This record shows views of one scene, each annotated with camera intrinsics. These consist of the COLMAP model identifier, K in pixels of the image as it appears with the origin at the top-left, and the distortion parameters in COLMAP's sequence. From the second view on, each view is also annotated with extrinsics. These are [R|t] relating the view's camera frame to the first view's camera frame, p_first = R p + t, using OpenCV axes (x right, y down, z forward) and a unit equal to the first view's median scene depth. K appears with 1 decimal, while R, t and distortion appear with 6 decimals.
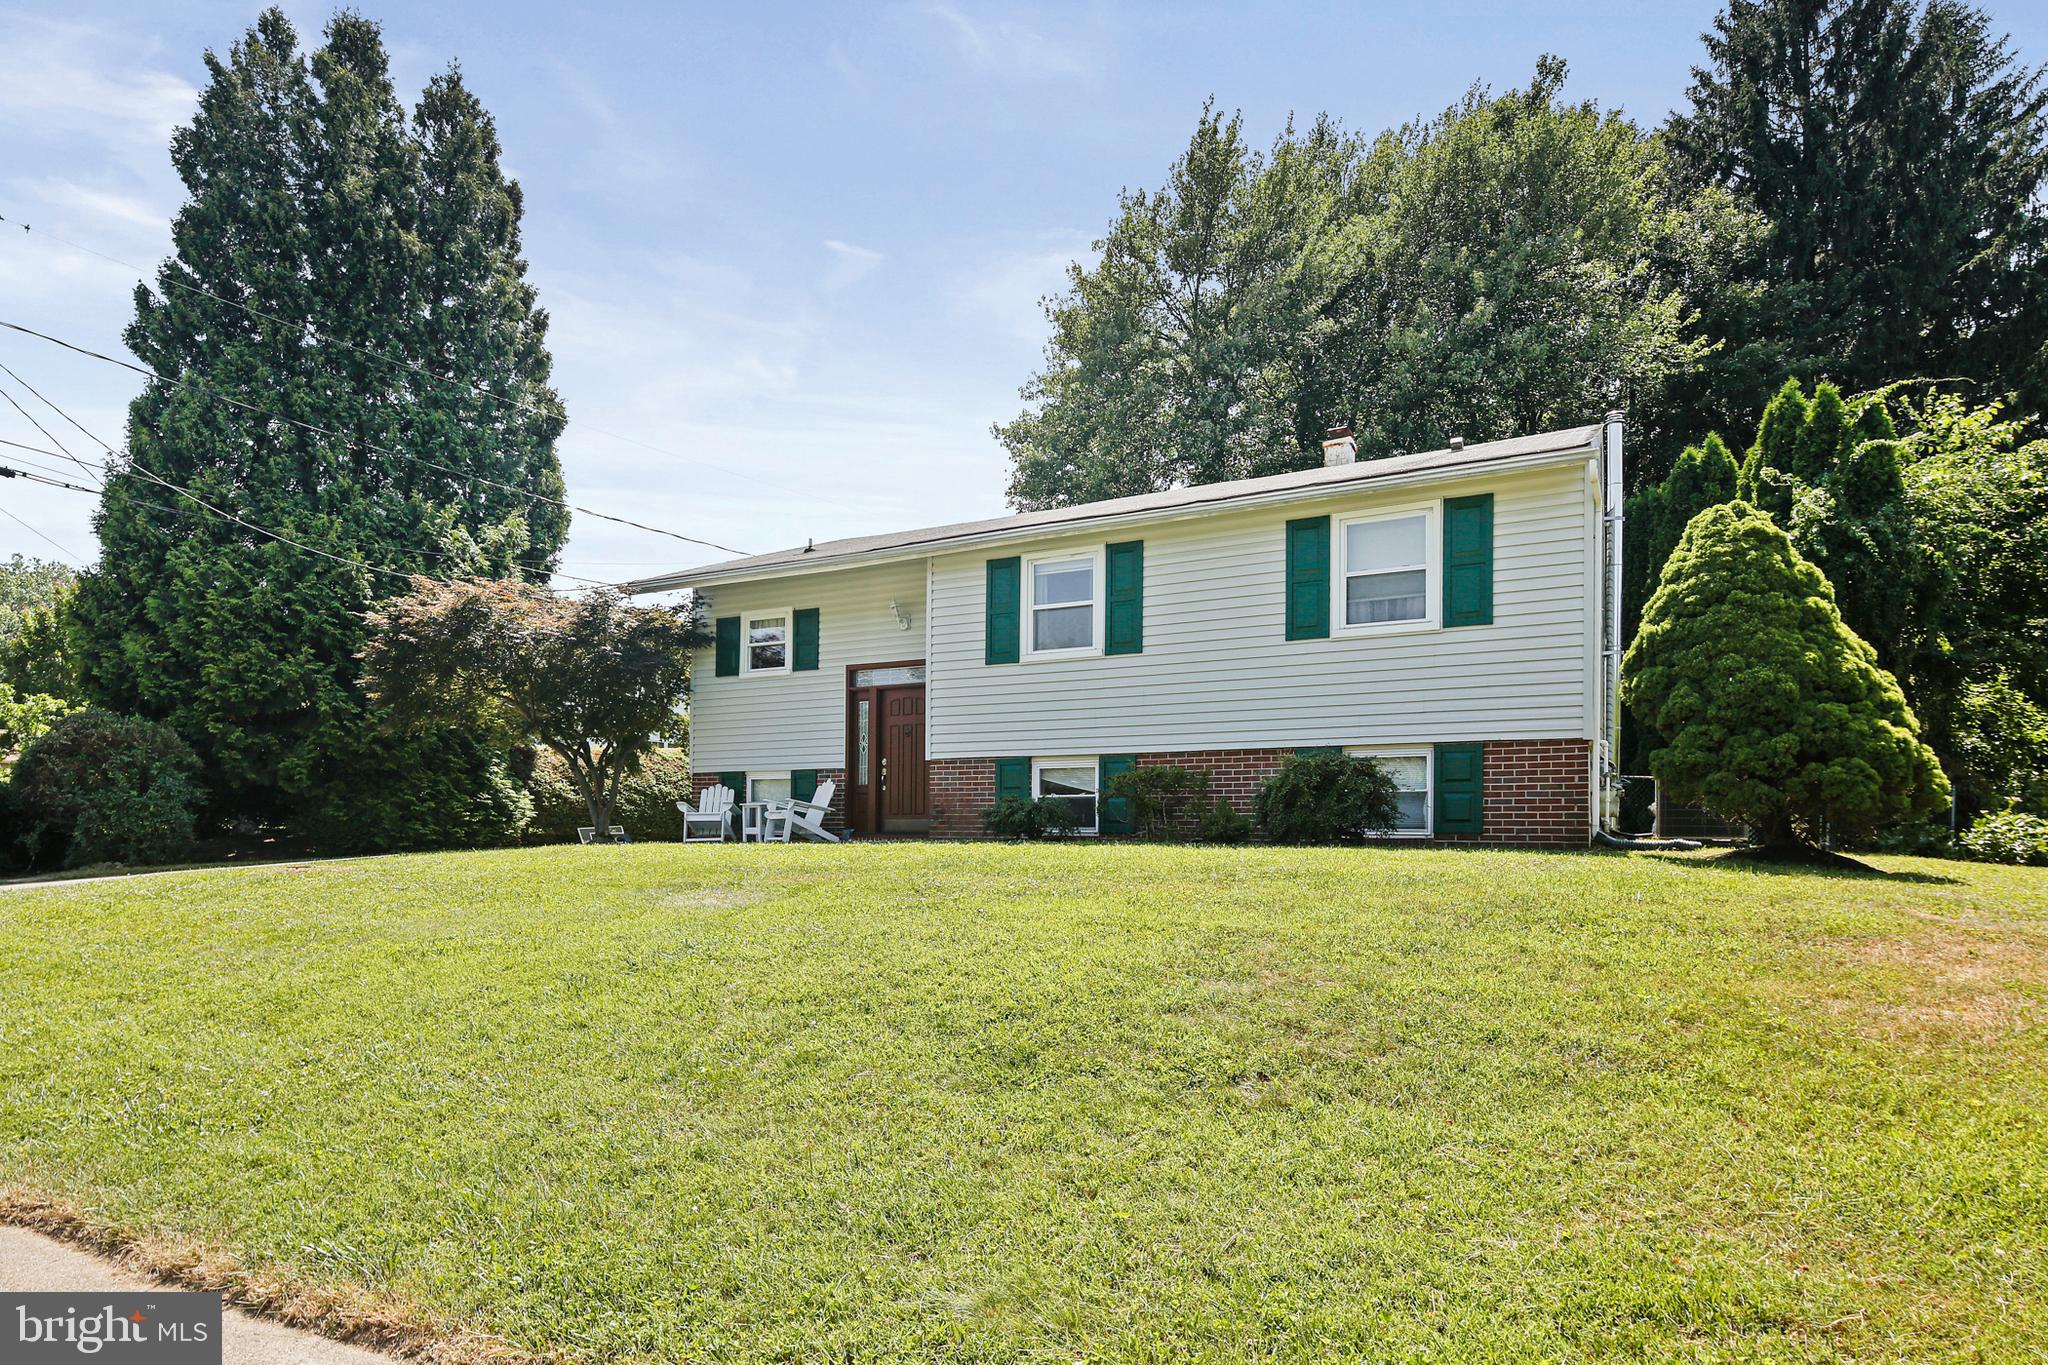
lens RADIAL K [[1013.2, 0, 1024.0], [0, 1013.2, 826.7], [0, 0, 1]] dist [0.001669, 0.000103]
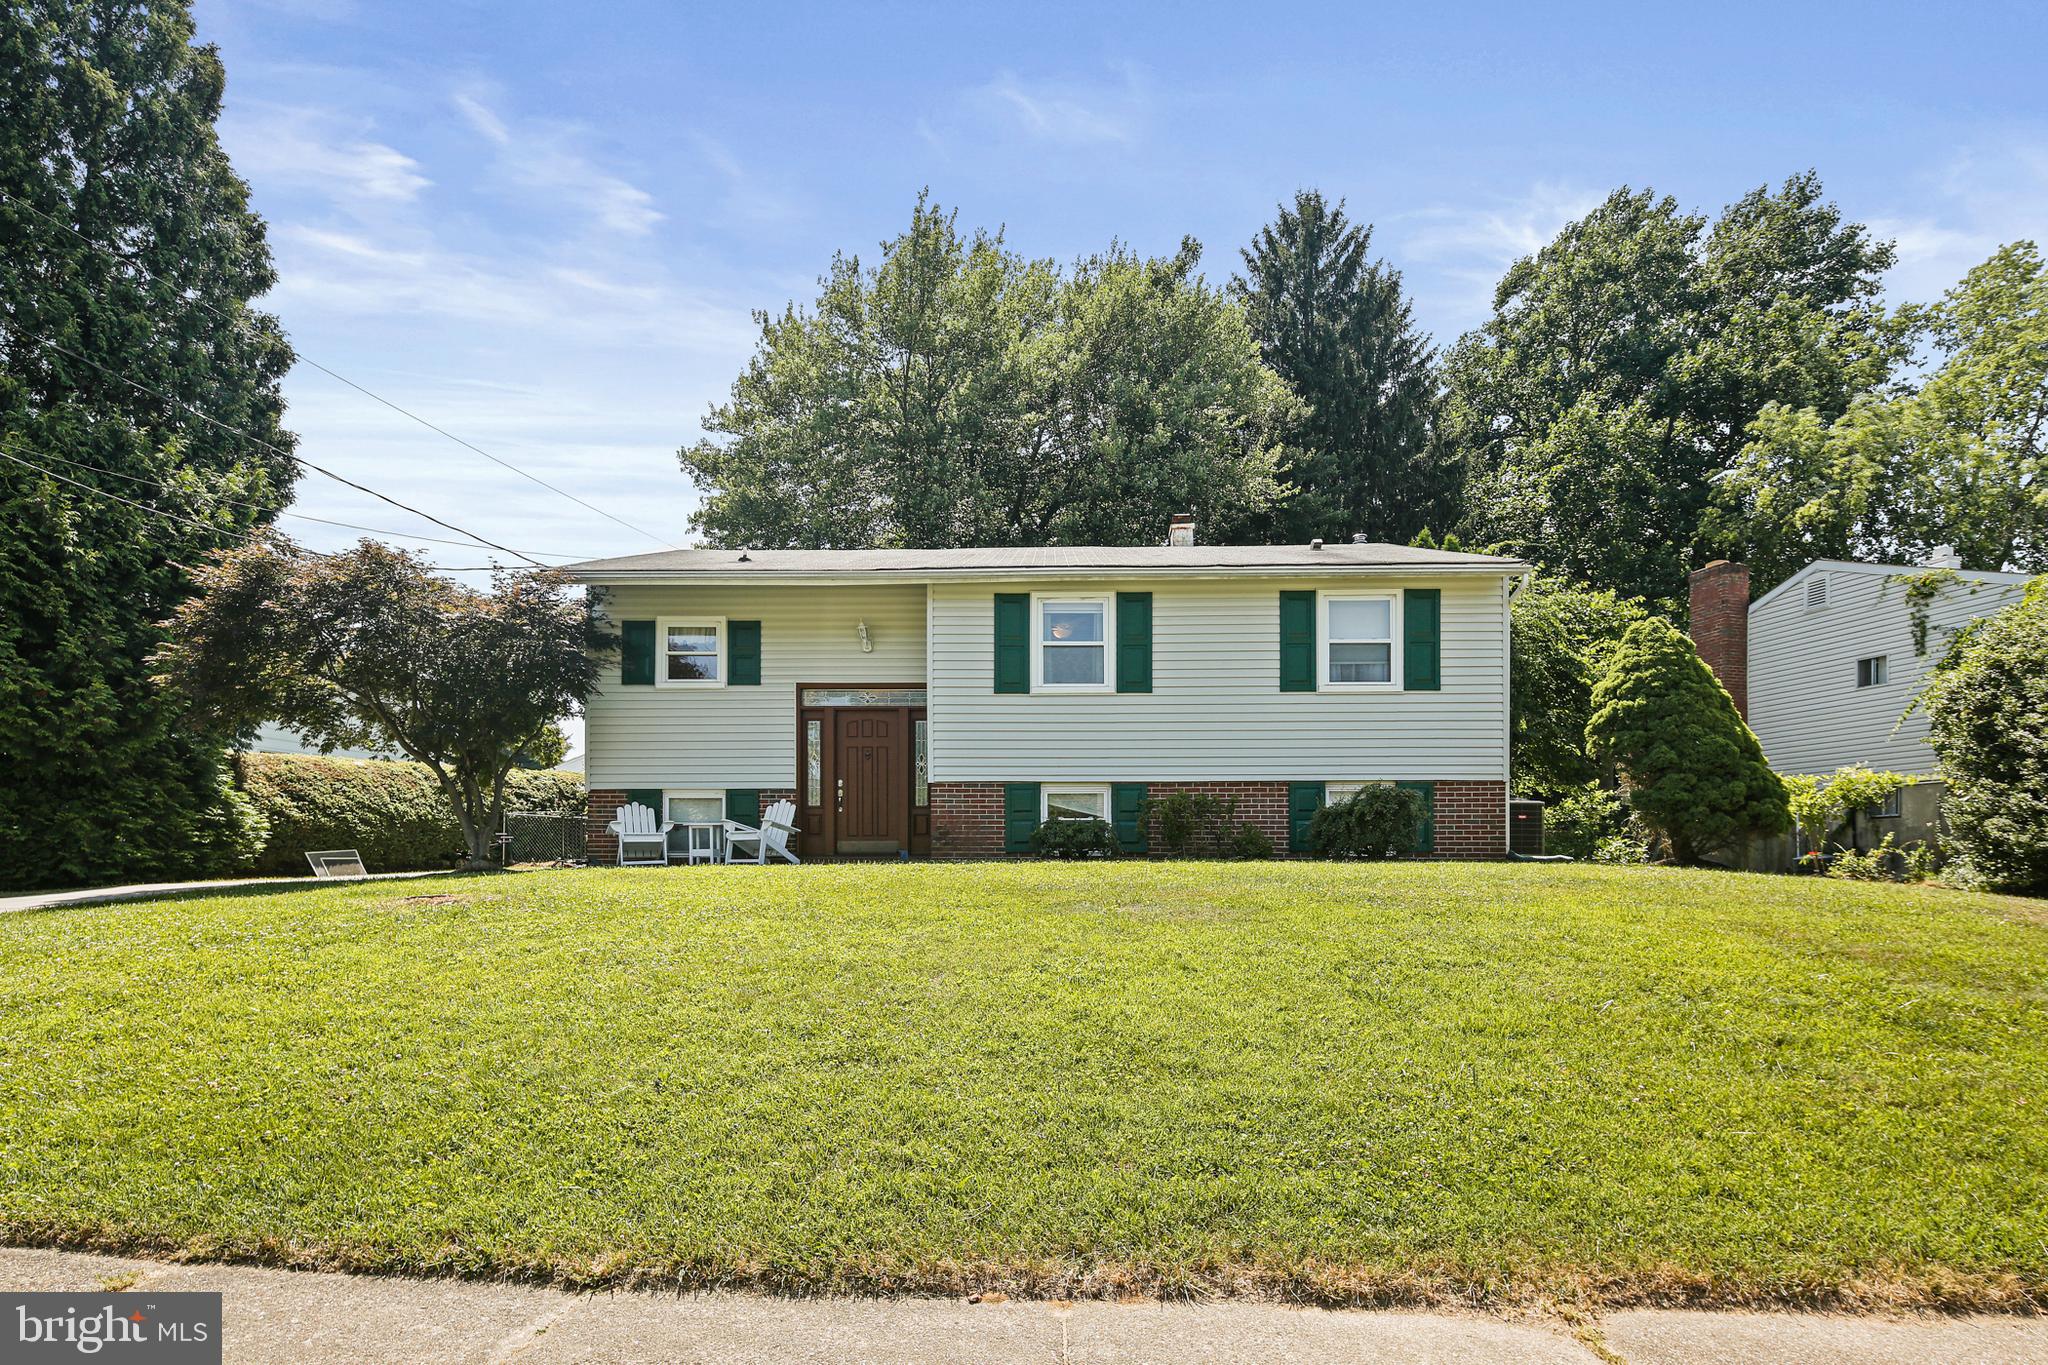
lens RADIAL K [[997.4, 0, 471.2], [0, 997.4, 870.0], [0, 0, 1]] dist [0.000121, 0.000865]
pose [[0.908086, -0.005888, 0.418743, -0.879734], [0.001877, 0.999948, 0.009991, 0.010843], [-0.418781, -0.008287, 0.908050, 0.262732]]
